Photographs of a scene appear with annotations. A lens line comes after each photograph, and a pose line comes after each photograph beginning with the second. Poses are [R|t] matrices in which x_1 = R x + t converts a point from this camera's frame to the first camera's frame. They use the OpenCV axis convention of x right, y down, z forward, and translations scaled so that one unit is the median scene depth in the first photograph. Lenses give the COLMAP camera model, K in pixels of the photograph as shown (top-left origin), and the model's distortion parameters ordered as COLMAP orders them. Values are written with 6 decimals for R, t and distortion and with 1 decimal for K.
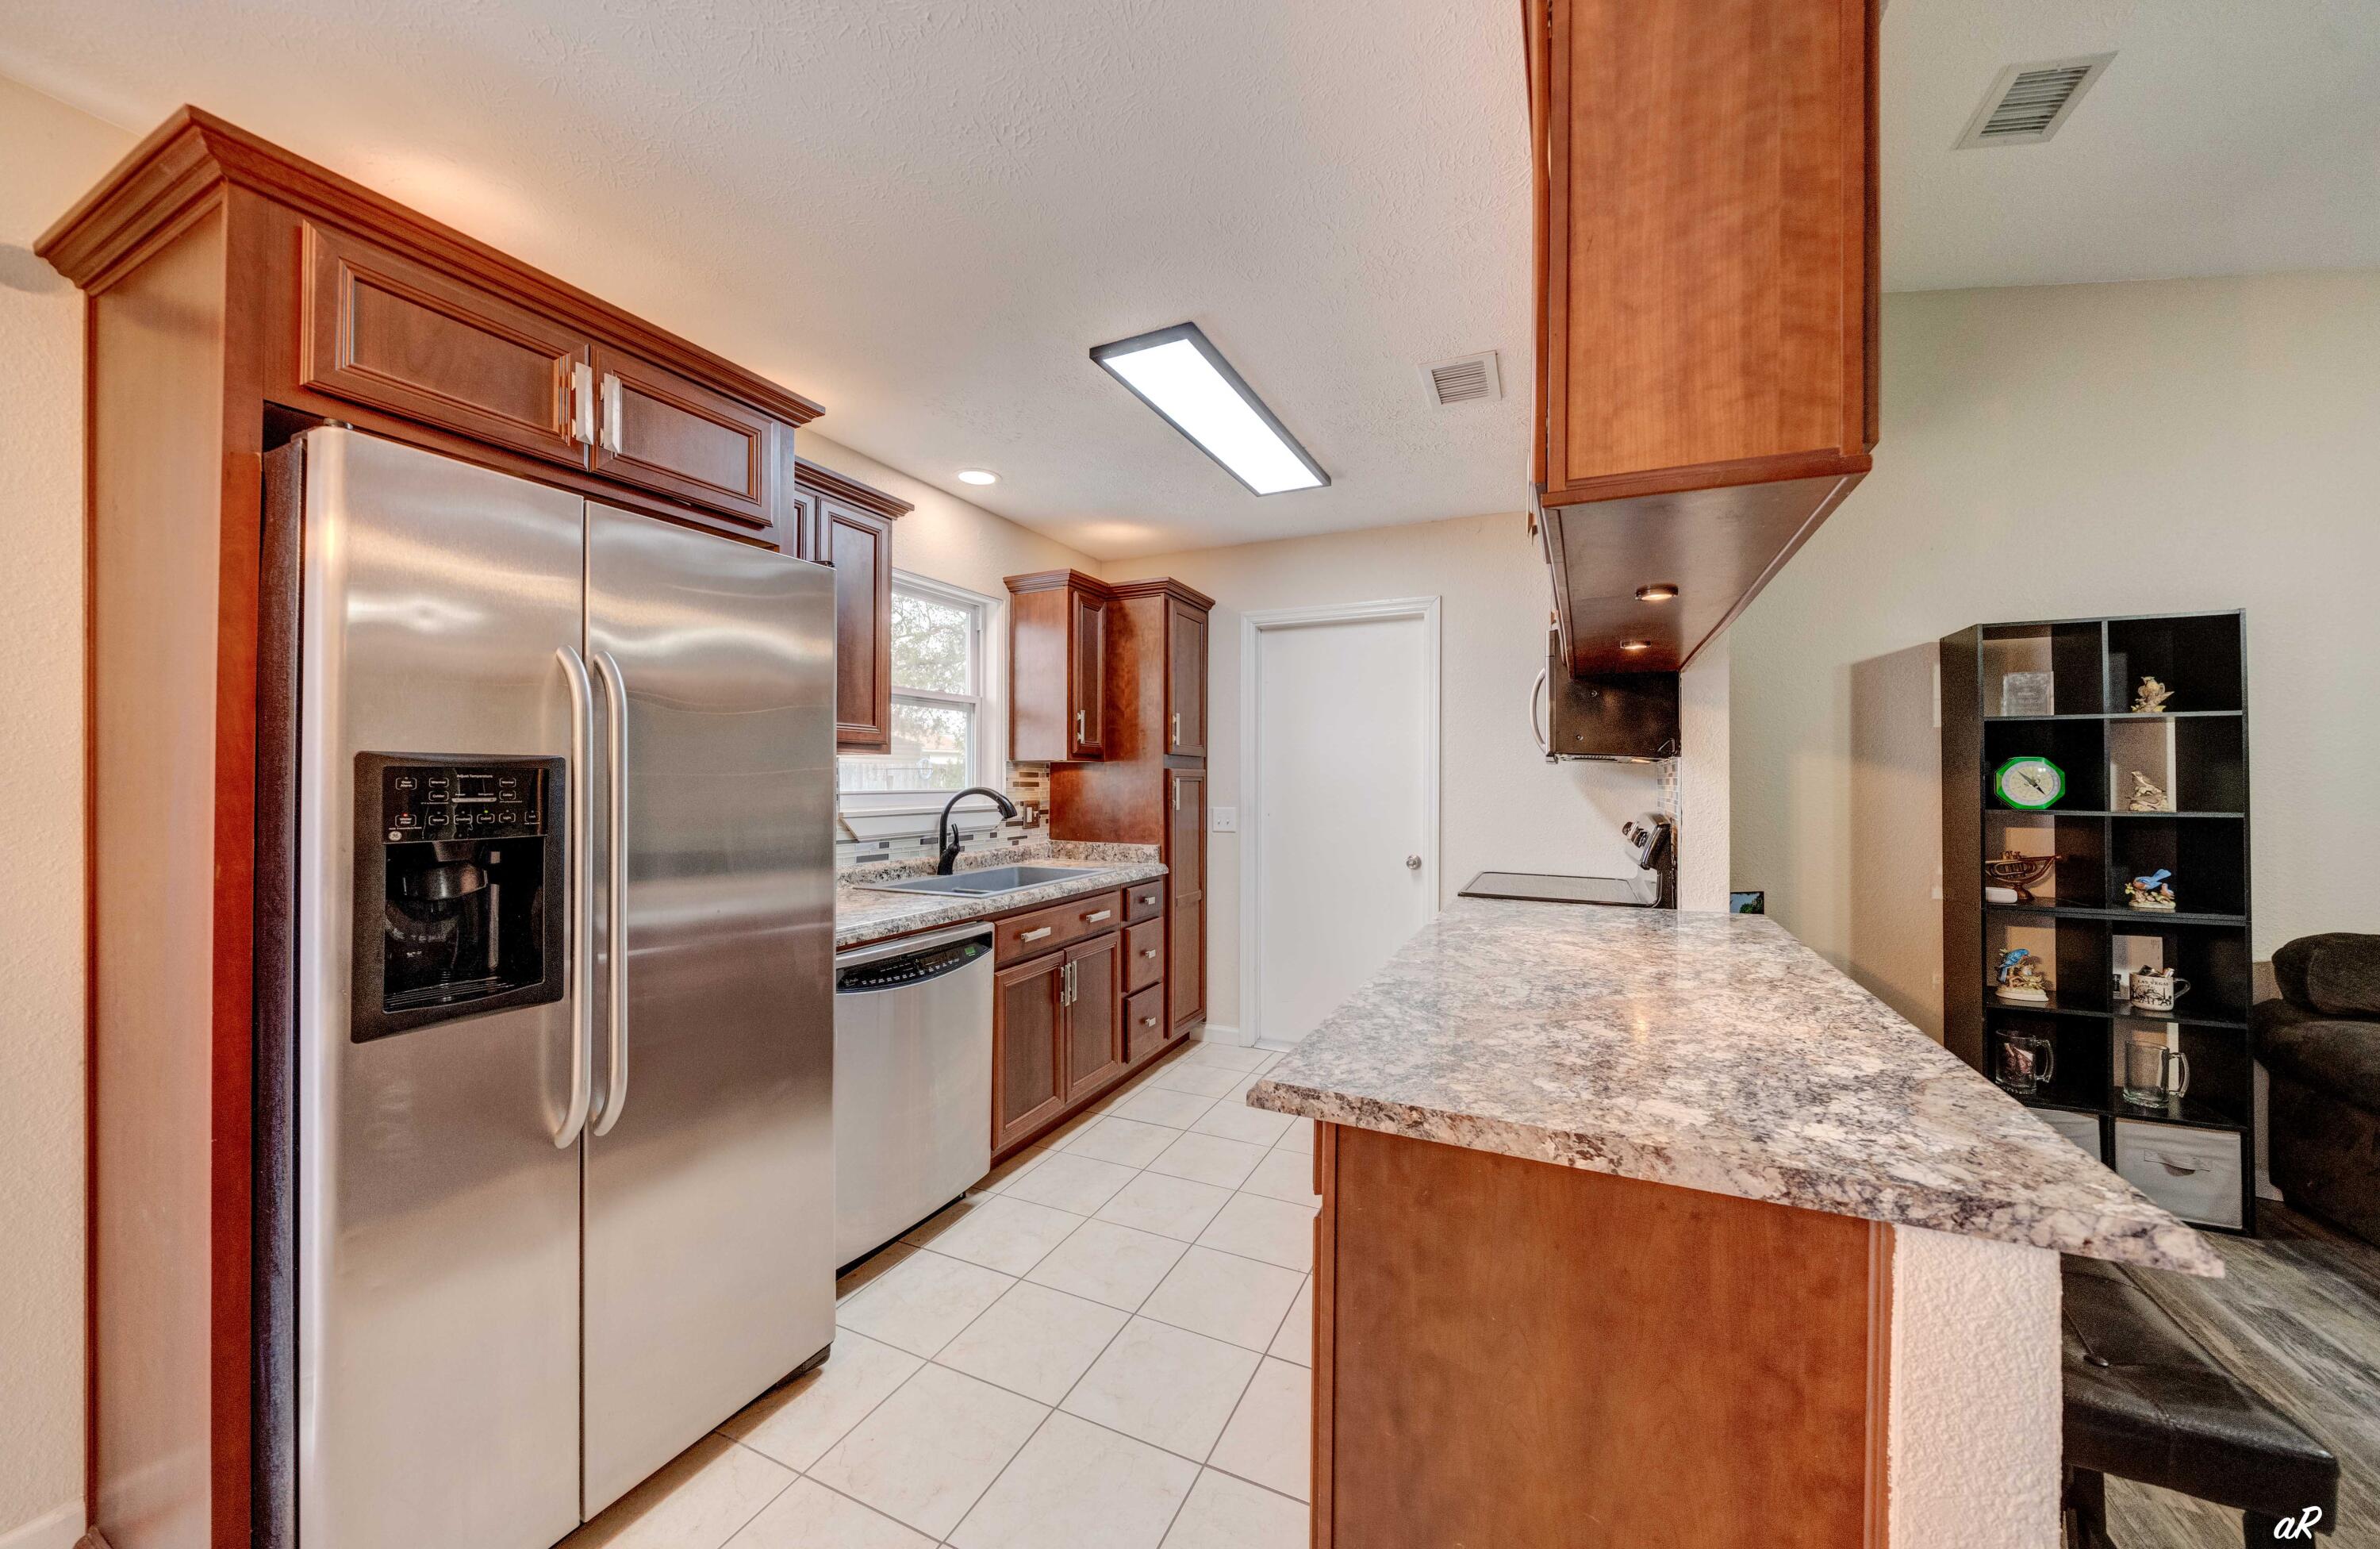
lens RADIAL K [[822.5, 0, 1191.6], [0, 822.5, 771.6], [0, 0, 1]] dist [-0.006670, 0.000160]
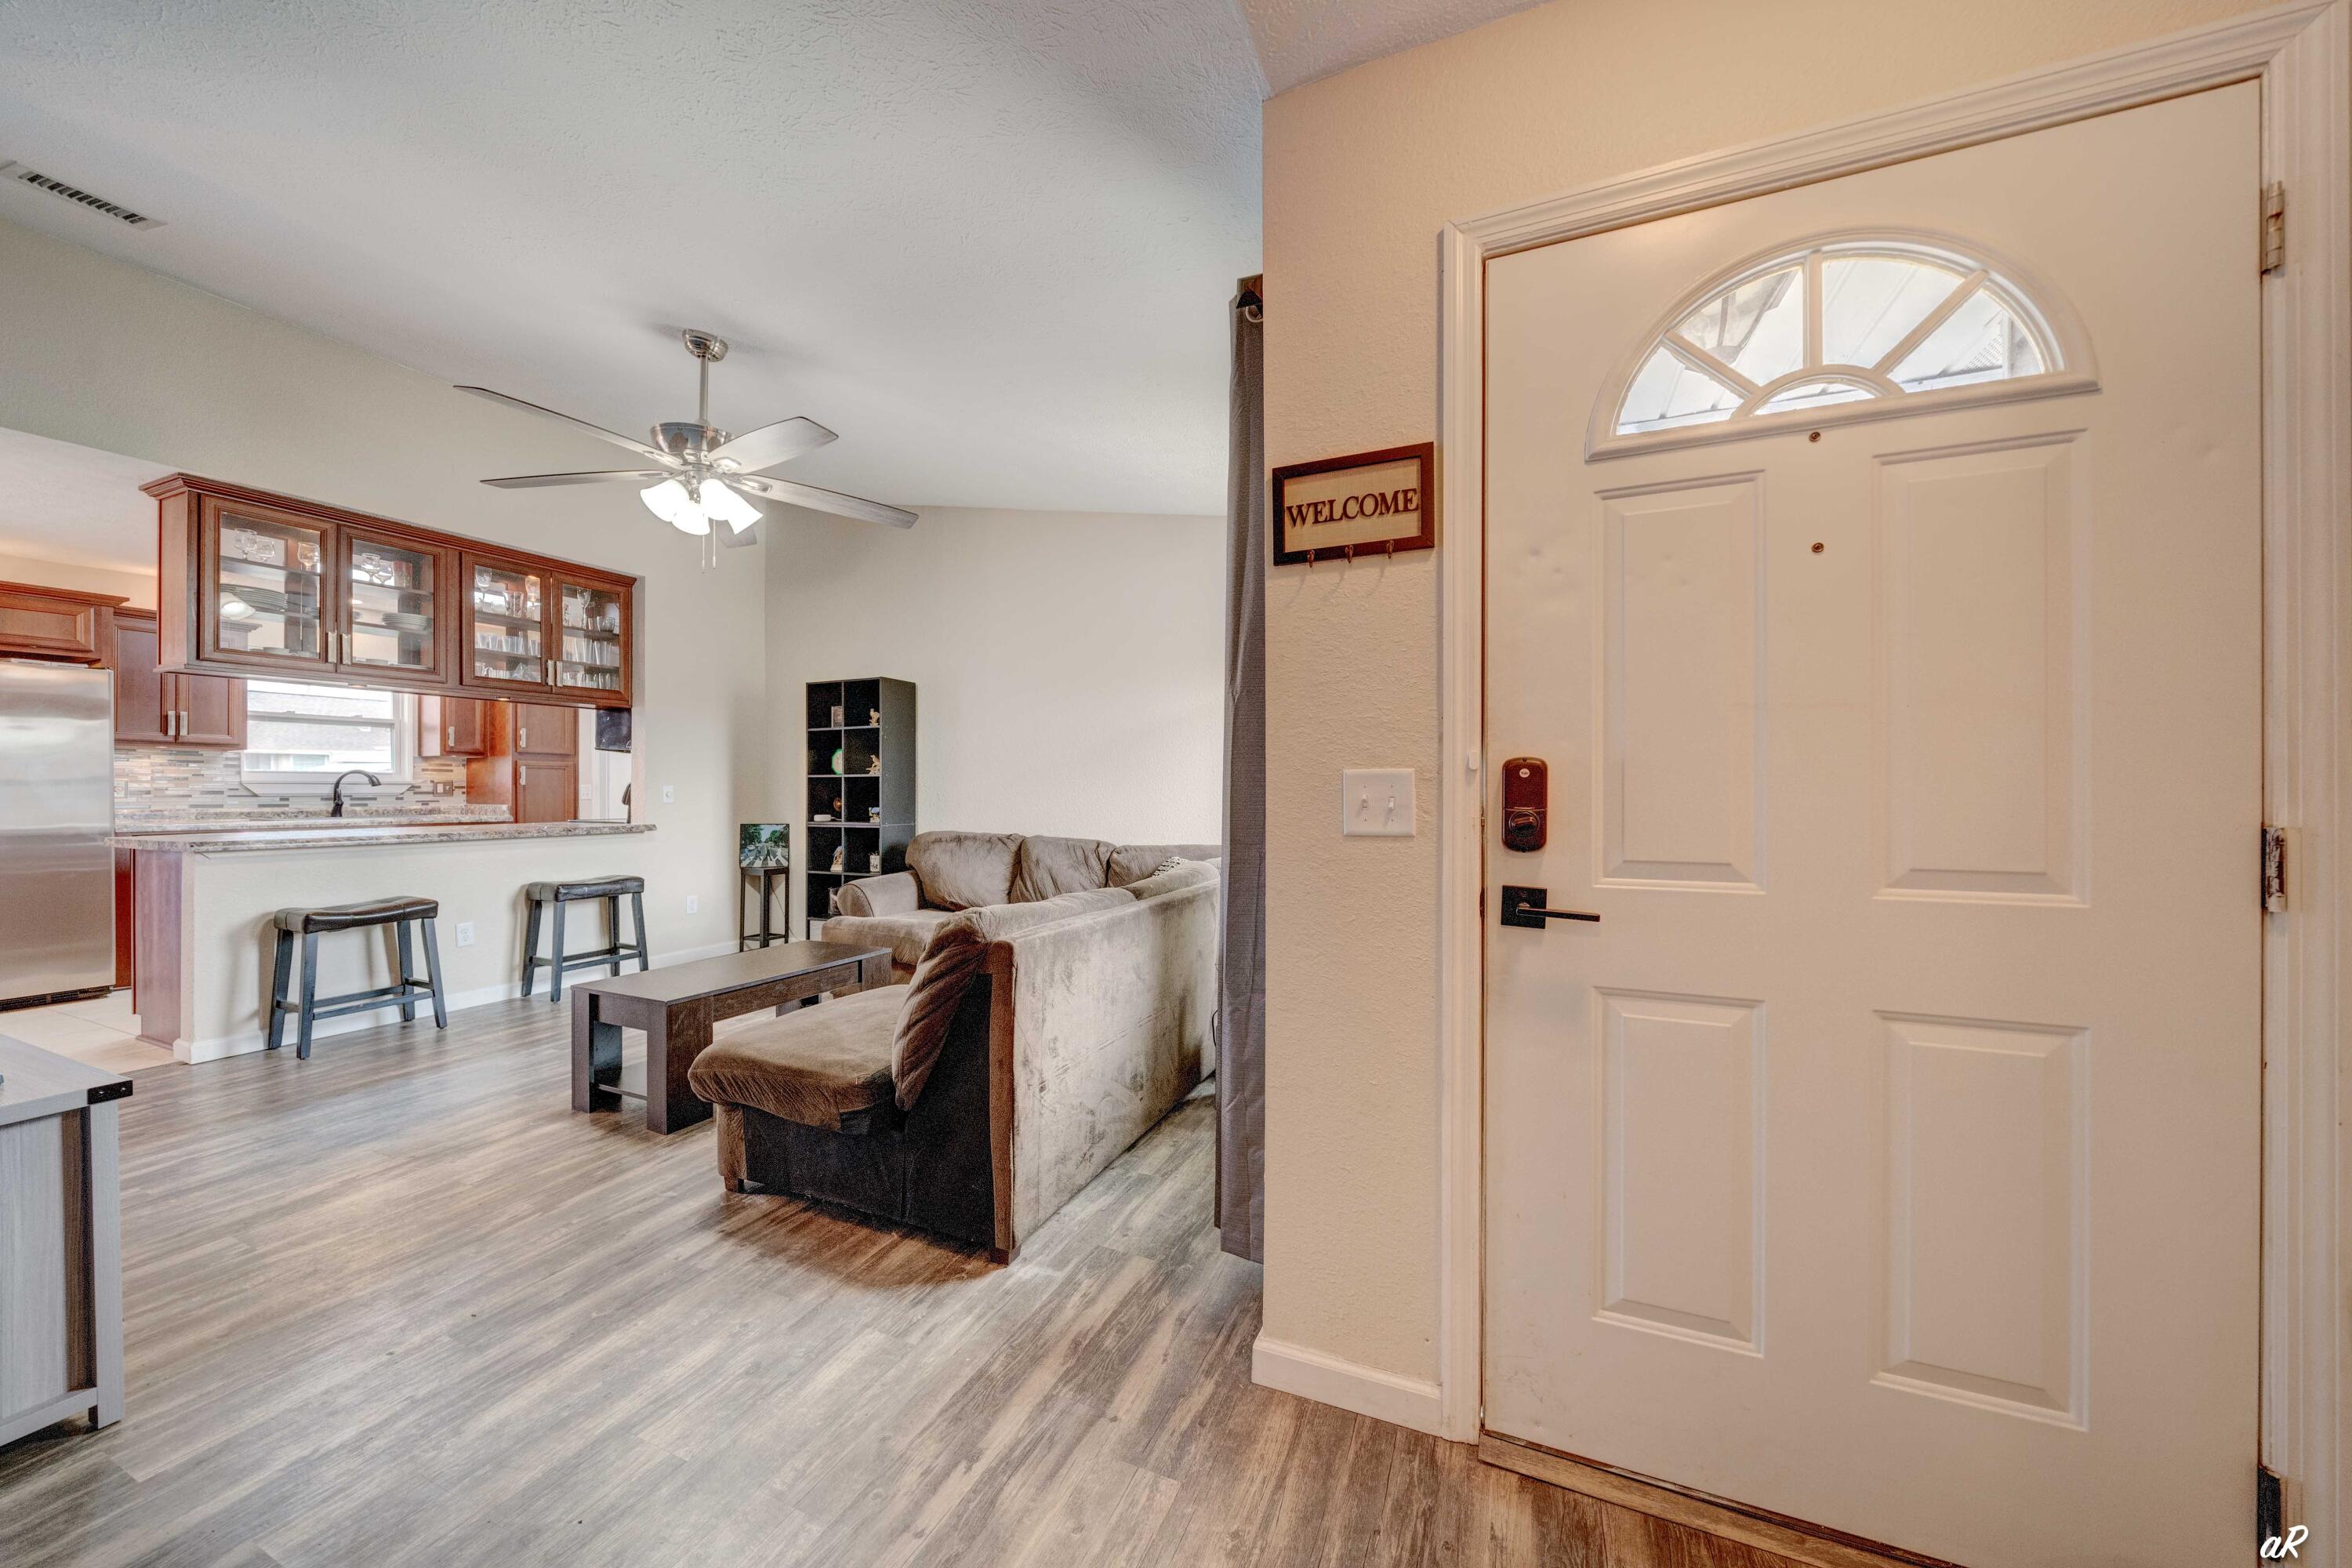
lens RADIAL K [[813.4, 0, 1156.0], [0, 813.4, 785.4], [0, 0, 1]] dist [-0.004702, -0.000613]
pose [[0.999920, -0.007618, 0.010101, 2.061417], [0.007617, 0.999971, 0.000159, 0.094167], [-0.010102, -0.000082, 0.999949, -1.115595]]
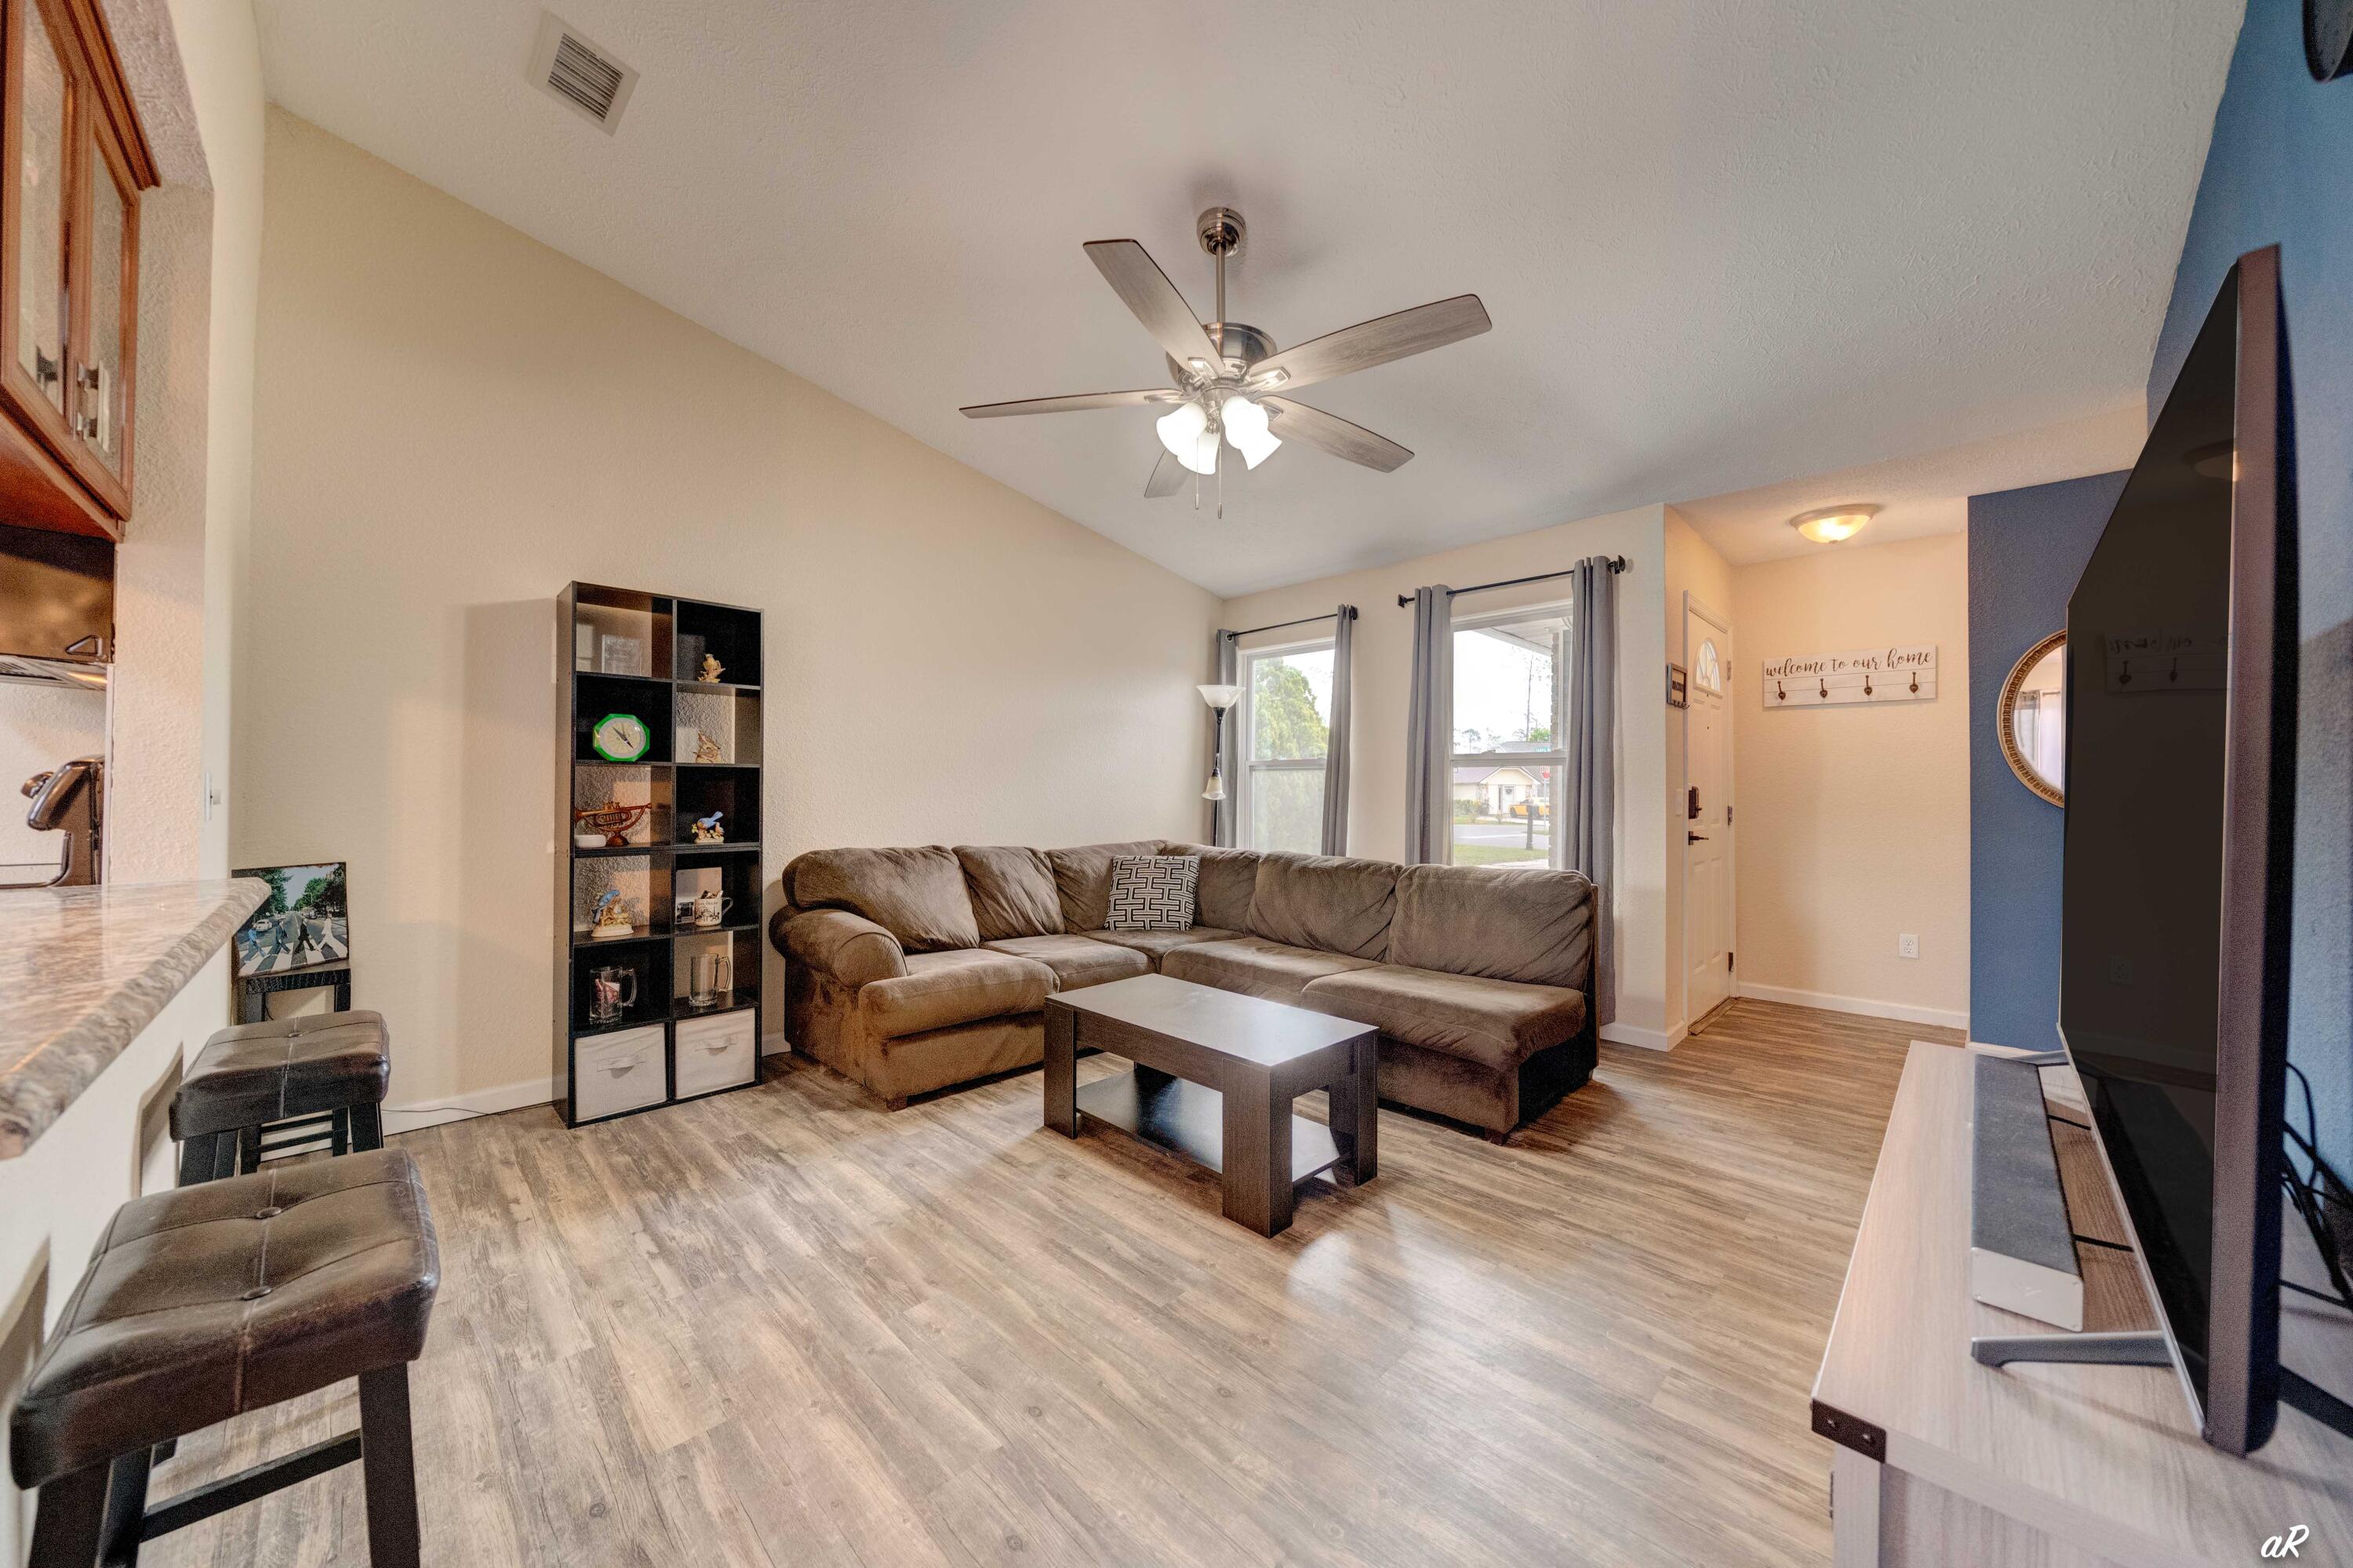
lens RADIAL K [[813.7, 0, 1176.7], [0, 813.7, 788.6], [0, 0, 1]] dist [-0.004702, -0.000613]
pose [[0.350283, 0.002917, 0.936639, 0.312274], [-0.014999, 0.999884, 0.002495, 0.080397], [-0.936524, -0.014923, 0.350286, -0.093898]]
